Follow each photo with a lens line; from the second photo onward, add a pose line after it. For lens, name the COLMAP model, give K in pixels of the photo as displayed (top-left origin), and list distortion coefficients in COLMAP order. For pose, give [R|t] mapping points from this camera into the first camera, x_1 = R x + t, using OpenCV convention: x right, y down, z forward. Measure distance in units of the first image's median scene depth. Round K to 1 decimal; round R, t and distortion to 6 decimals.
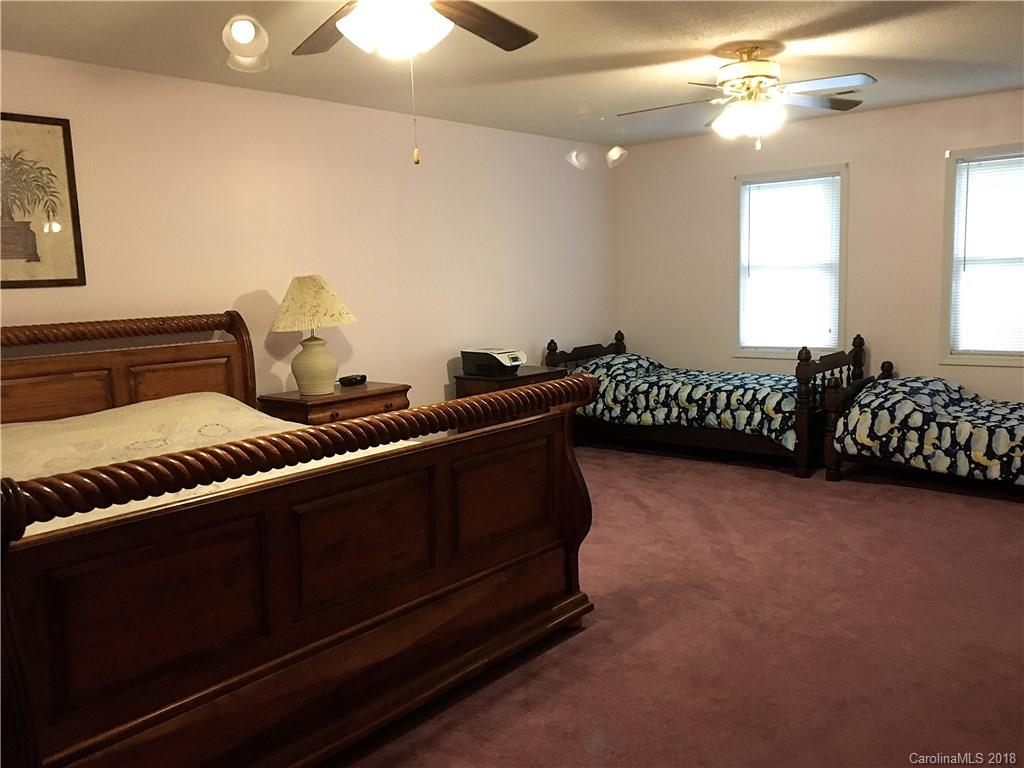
lens RADIAL K [[867.1, 0, 510.1], [0, 867.1, 381.9], [0, 0, 1]] dist [0.083068, -0.114264]
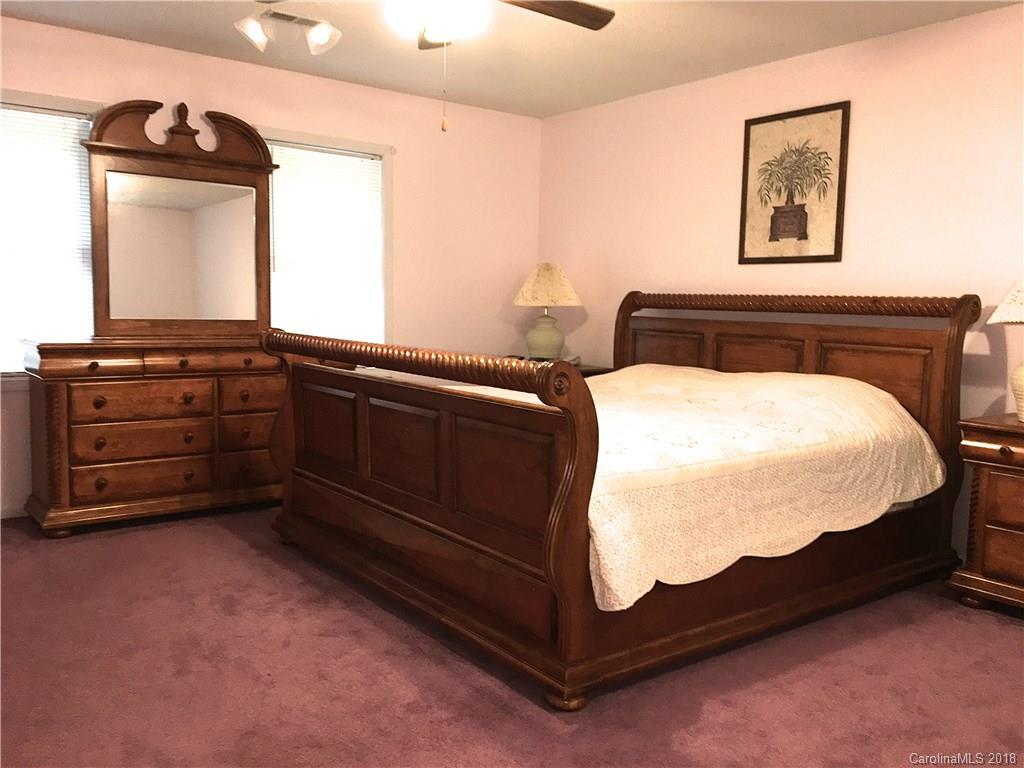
lens RADIAL K [[867.1, 0, 509.2], [0, 867.1, 387.0], [0, 0, 1]] dist [0.083068, -0.114264]
pose [[-0.210379, 0.123303, -0.969813, 0.634213], [-0.143703, 0.977338, 0.155433, -0.072287], [0.967001, 0.172065, -0.187893, 0.871632]]
